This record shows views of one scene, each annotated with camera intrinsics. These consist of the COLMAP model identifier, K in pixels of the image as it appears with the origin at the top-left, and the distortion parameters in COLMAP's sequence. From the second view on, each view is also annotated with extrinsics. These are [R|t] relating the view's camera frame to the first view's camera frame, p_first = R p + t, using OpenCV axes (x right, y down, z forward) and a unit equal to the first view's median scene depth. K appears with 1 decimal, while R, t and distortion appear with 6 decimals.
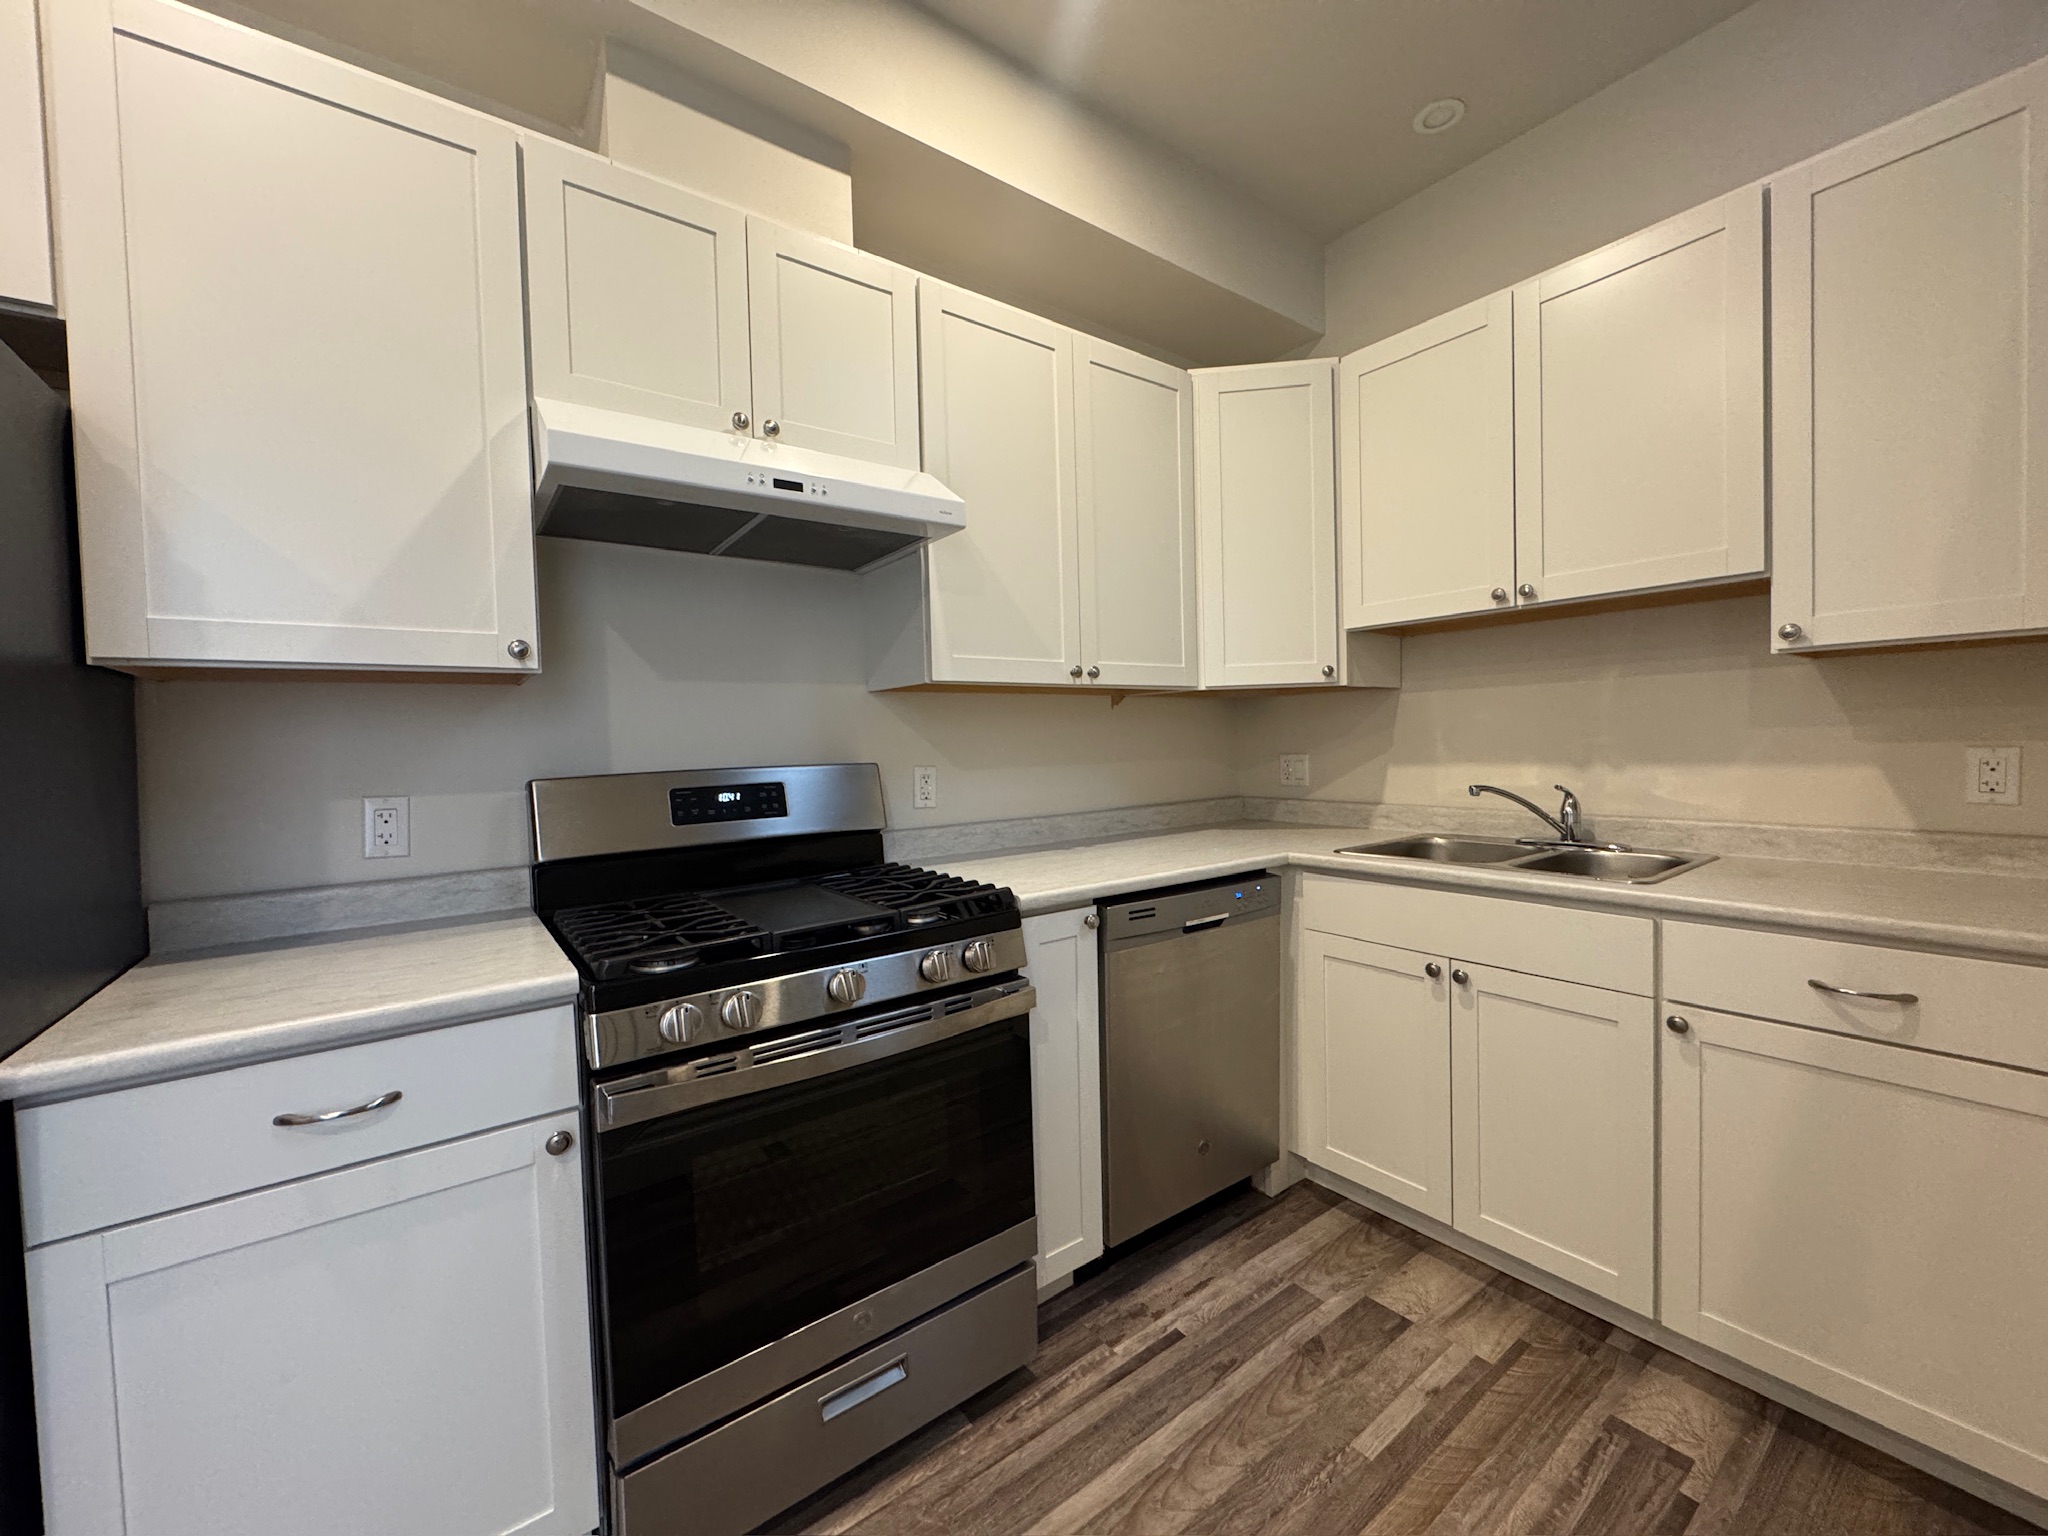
lens RADIAL K [[813.1, 0, 1020.0], [0, 813.1, 767.0], [0, 0, 1]] dist [-0.005451, -0.000143]
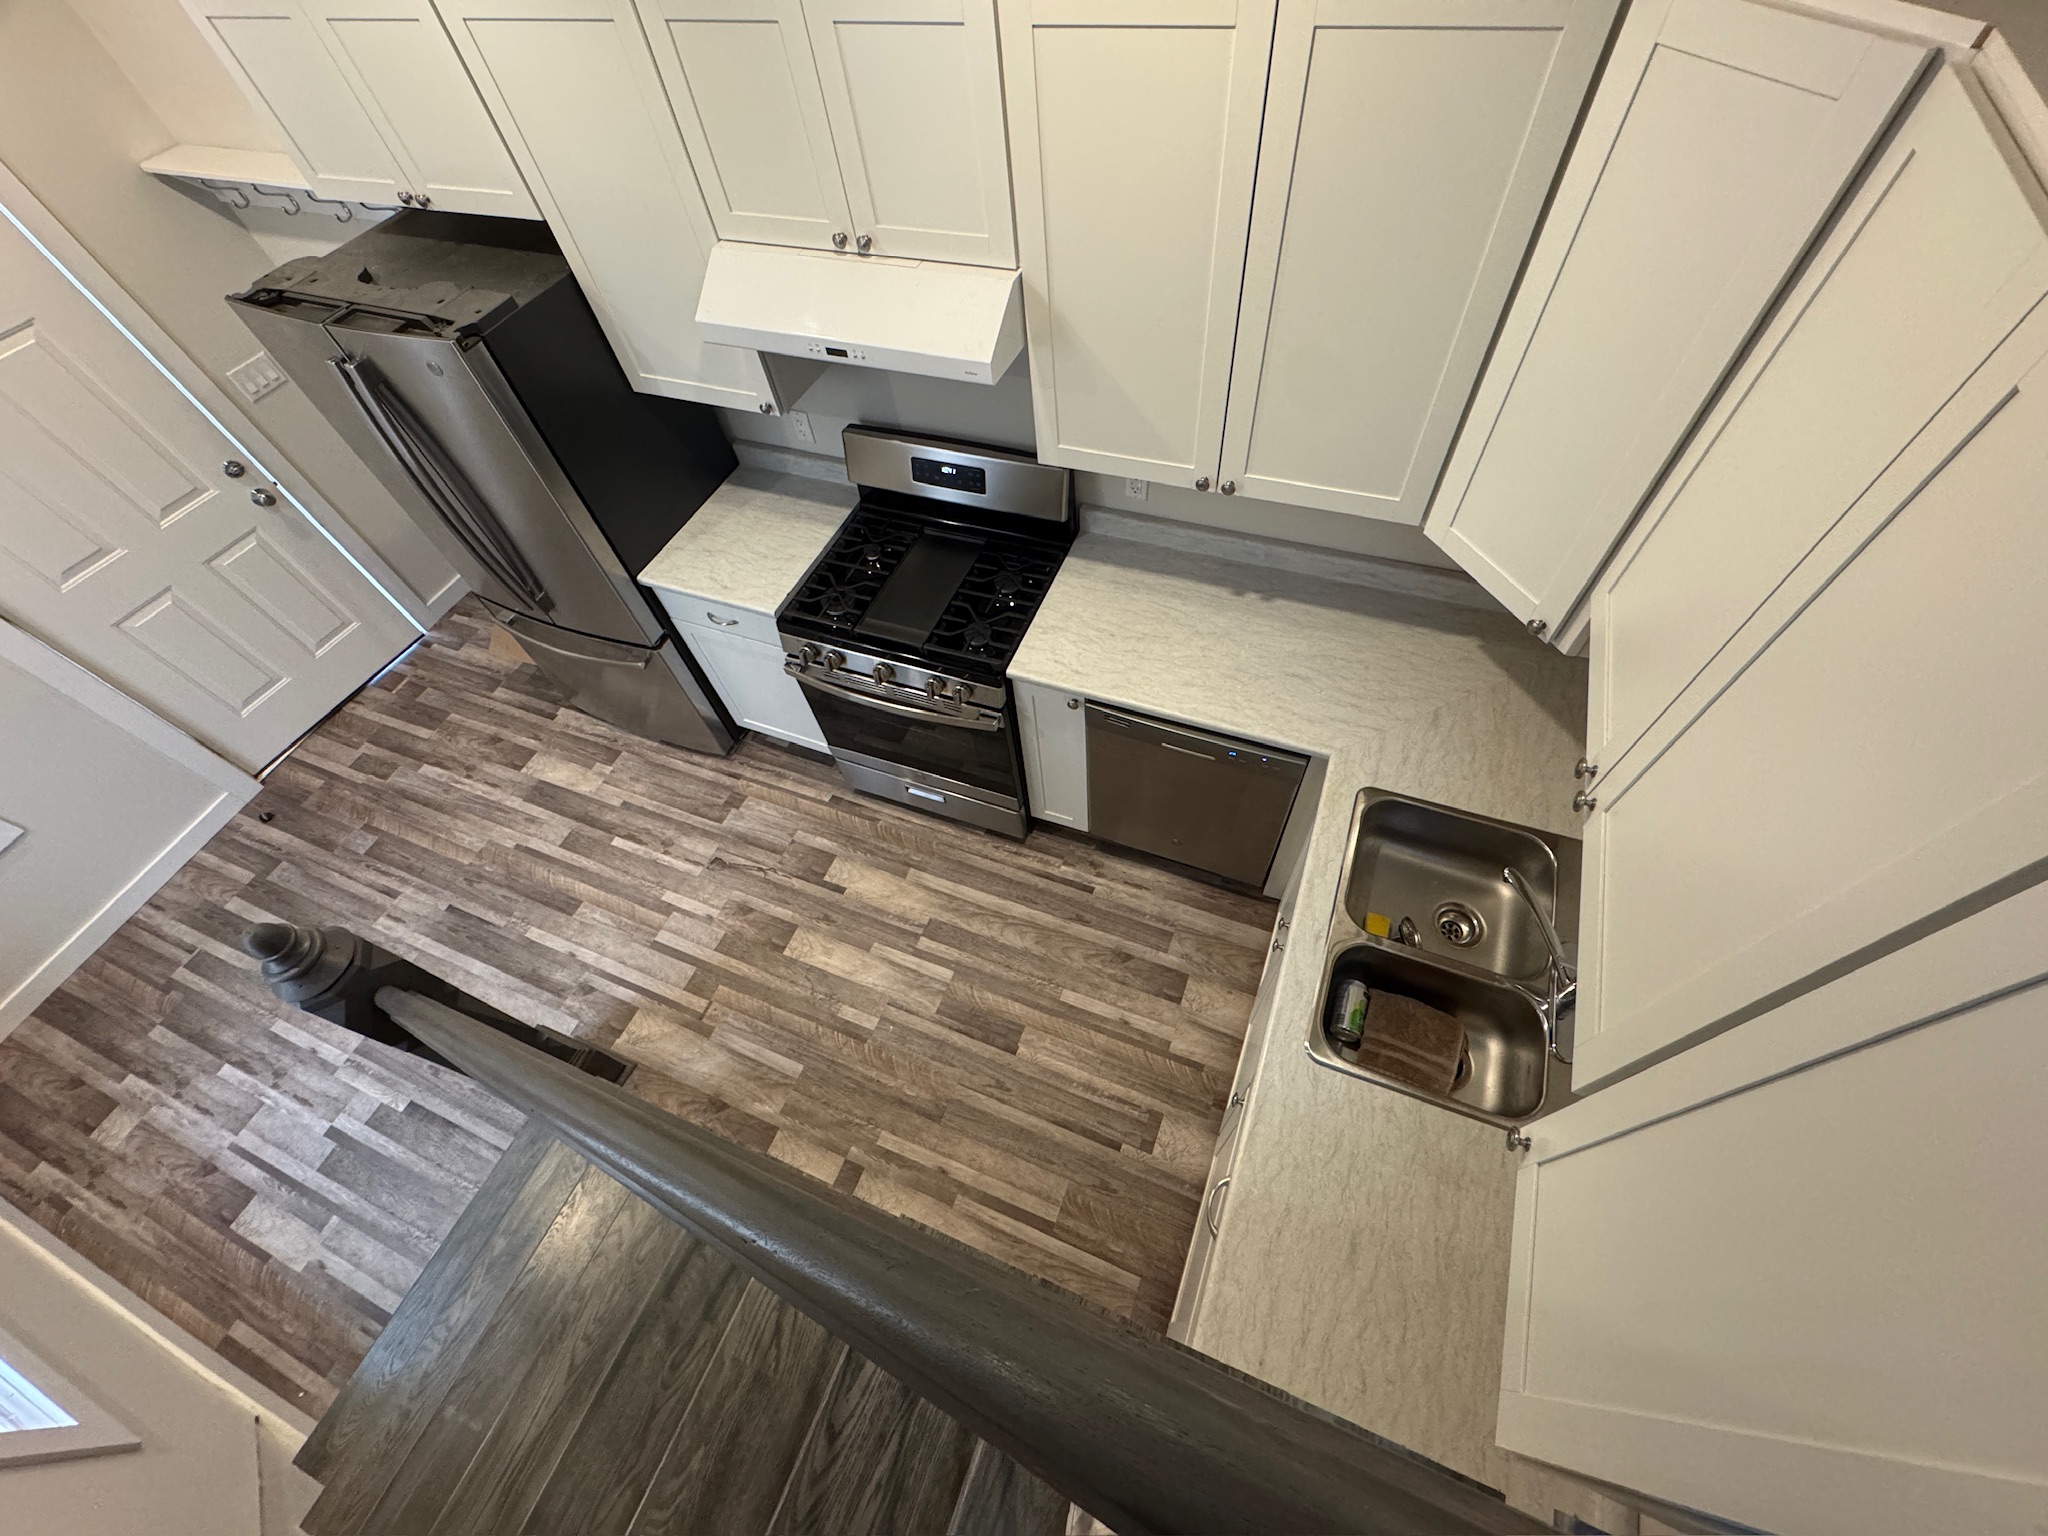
lens RADIAL K [[813.1, 0, 1027.1], [0, 813.1, 765.5], [0, 0, 1]] dist [-0.005451, -0.000143]
pose [[0.519649, 0.697034, -0.494073, 0.827695], [0.040377, 0.557601, 0.829127, -0.914917], [0.853425, -0.450804, 0.261613, 0.583321]]
